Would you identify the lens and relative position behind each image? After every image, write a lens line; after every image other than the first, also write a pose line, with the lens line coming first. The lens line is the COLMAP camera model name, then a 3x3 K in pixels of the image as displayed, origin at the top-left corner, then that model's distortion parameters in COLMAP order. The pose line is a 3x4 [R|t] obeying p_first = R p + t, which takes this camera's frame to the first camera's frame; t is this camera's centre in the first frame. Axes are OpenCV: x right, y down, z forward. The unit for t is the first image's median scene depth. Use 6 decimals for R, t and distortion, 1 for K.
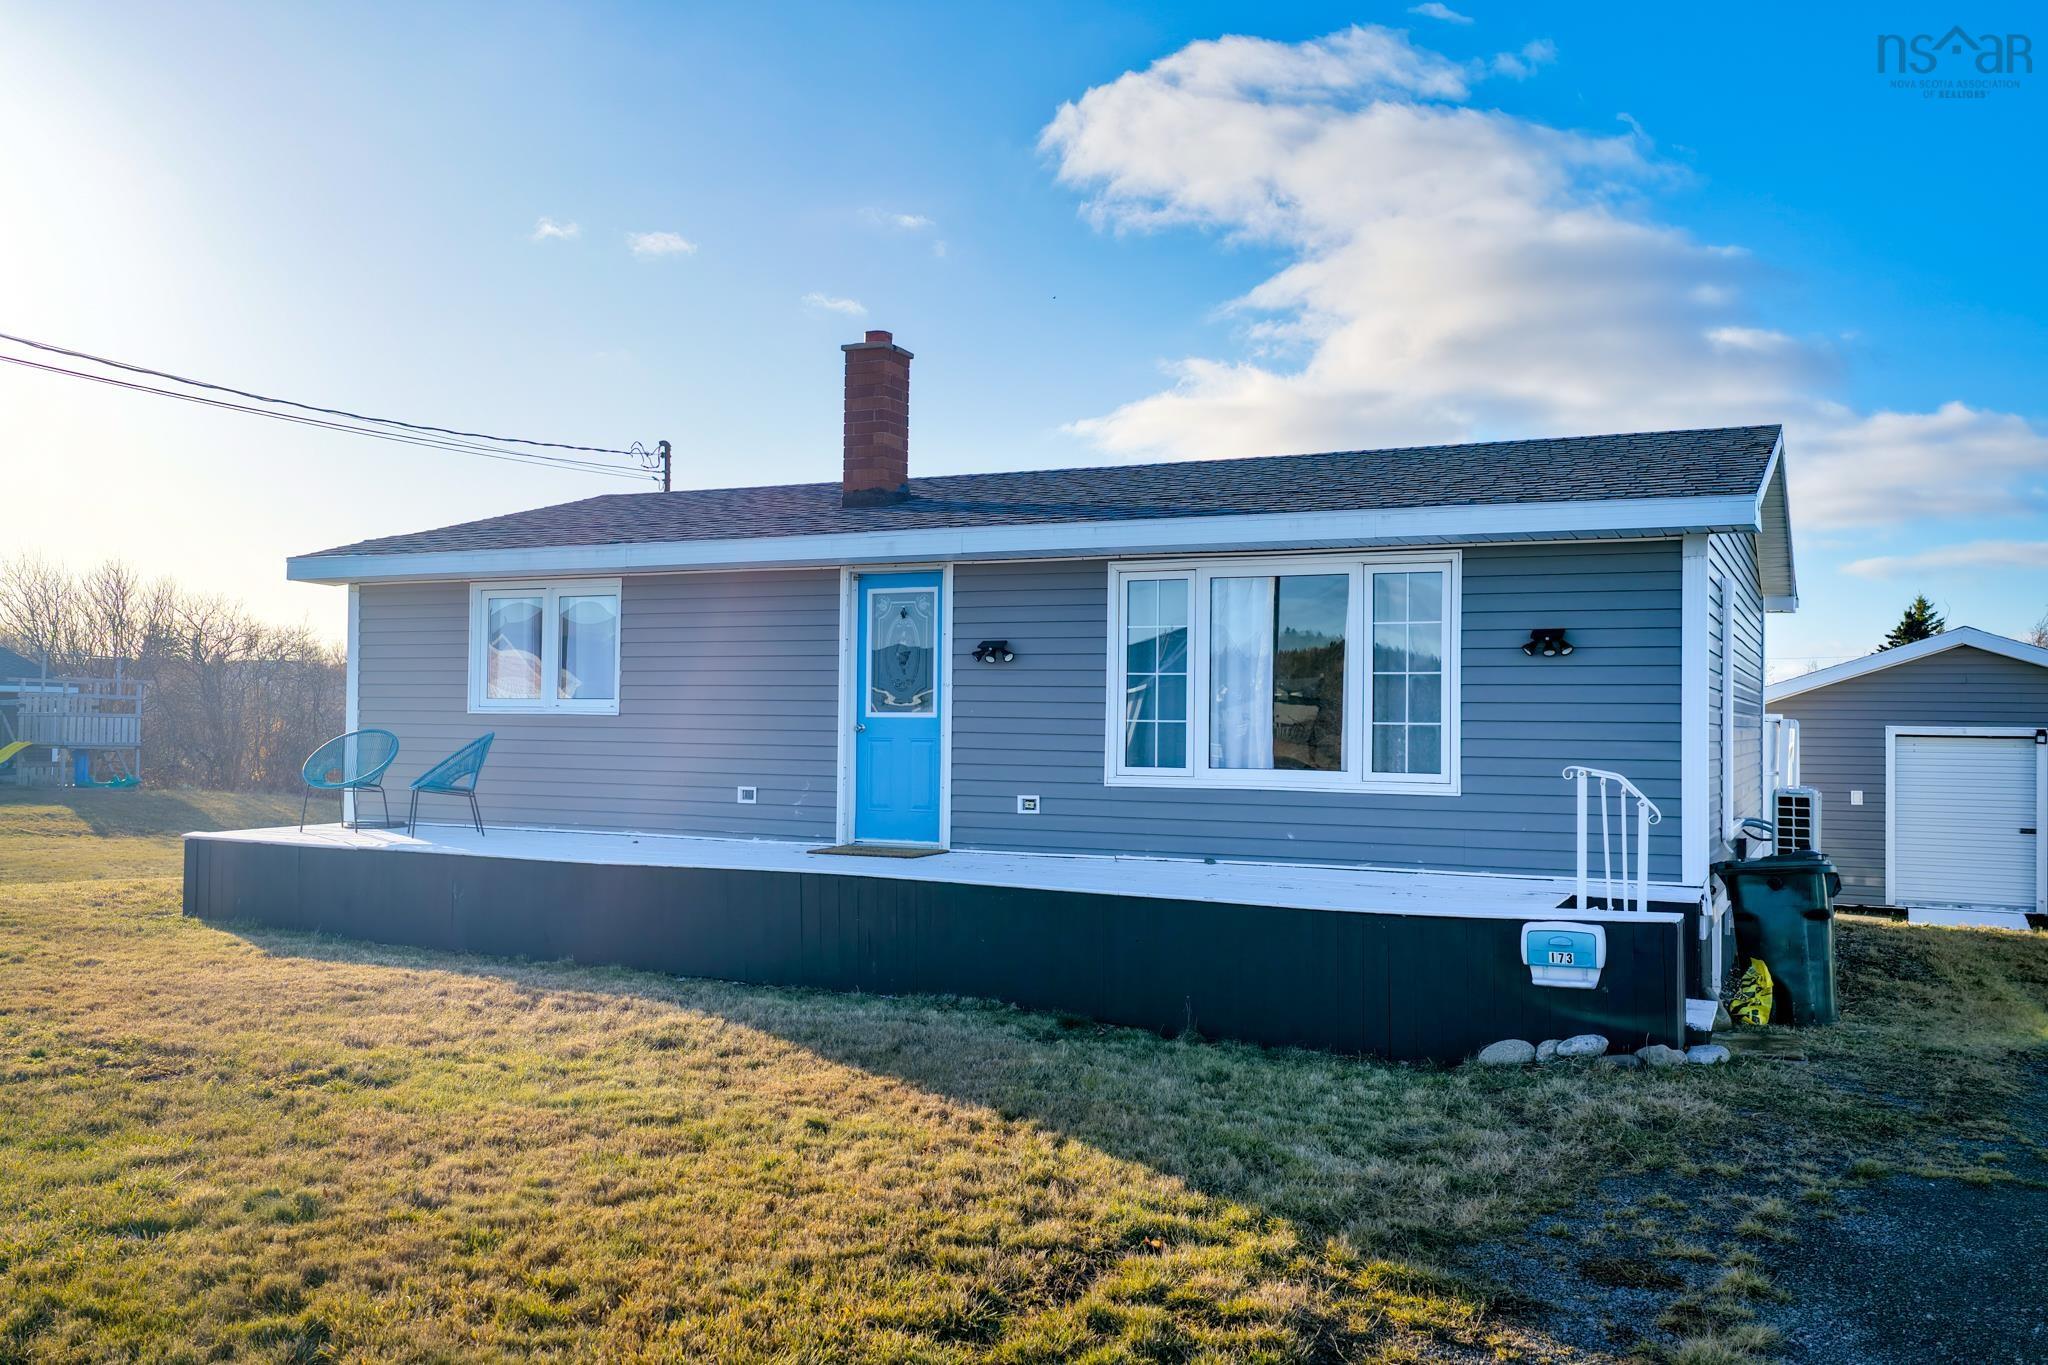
lens RADIAL K [[1709.2, 0, 1024.0], [0, 1709.2, 682.5], [0, 0, 1]] dist [0.036131, 0.000604]
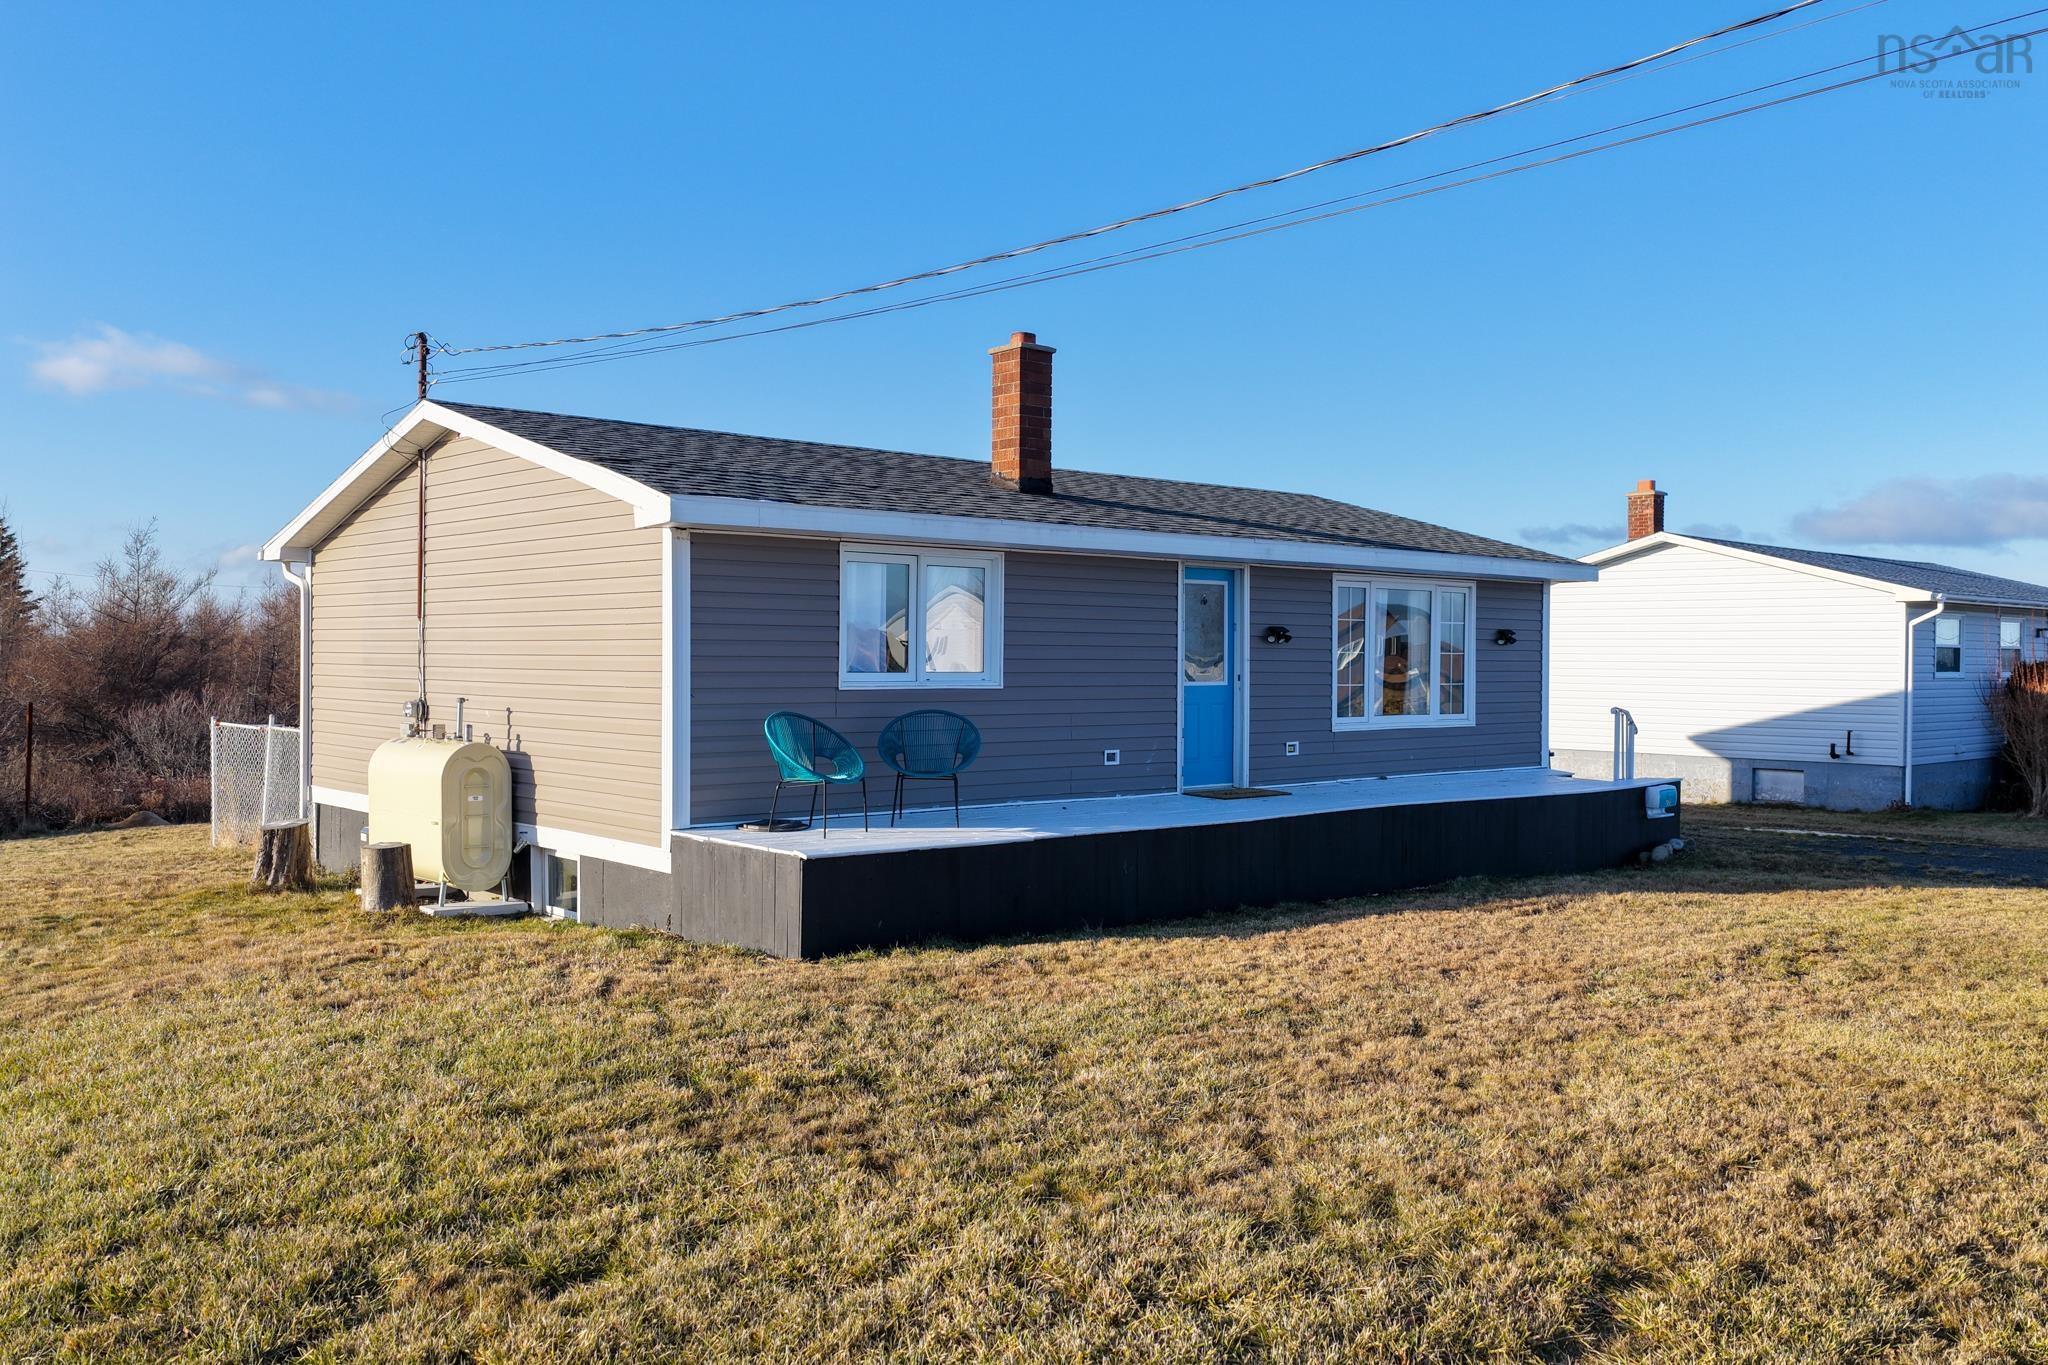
lens RADIAL K [[1663.8, 0, 1024.0], [0, 1663.8, 682.5], [0, 0, 1]] dist [-0.014254, -0.007848]
pose [[0.378658, -0.023147, 0.925247, -1.215353], [-0.024830, 0.999073, 0.035155, -0.020428], [-0.925204, -0.036285, 0.377732, 0.659698]]
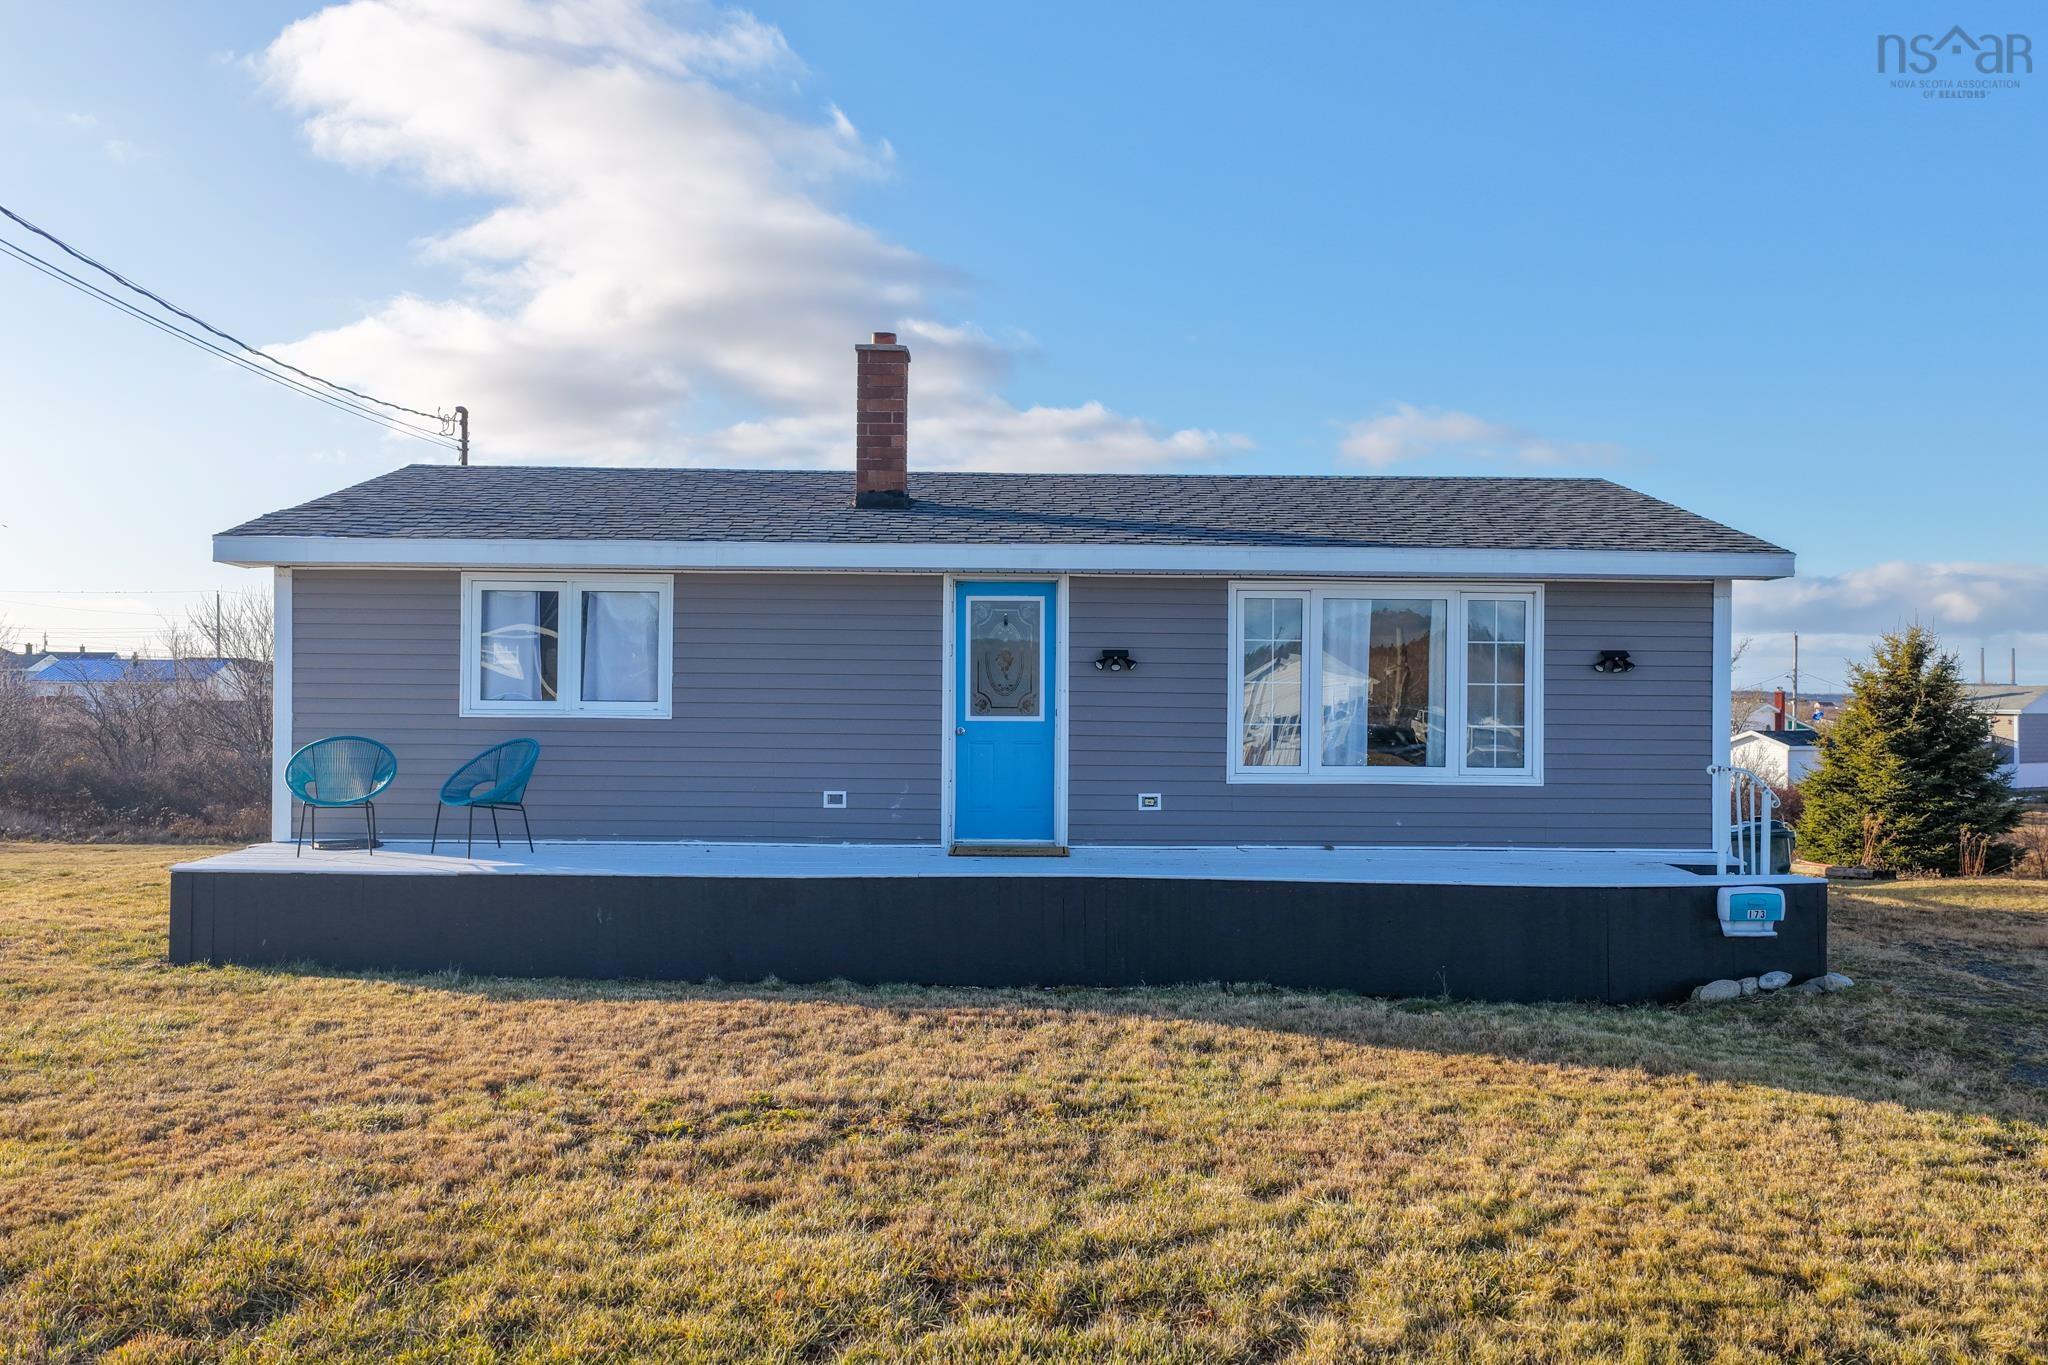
lens RADIAL K [[1663.8, 0, 1024.0], [0, 1663.8, 682.5], [0, 0, 1]] dist [-0.014254, -0.007848]
pose [[0.889167, -0.003088, 0.457572, -0.517638], [-0.010321, 0.999587, 0.026803, -0.029914], [-0.457466, -0.028555, 0.888769, 0.096104]]
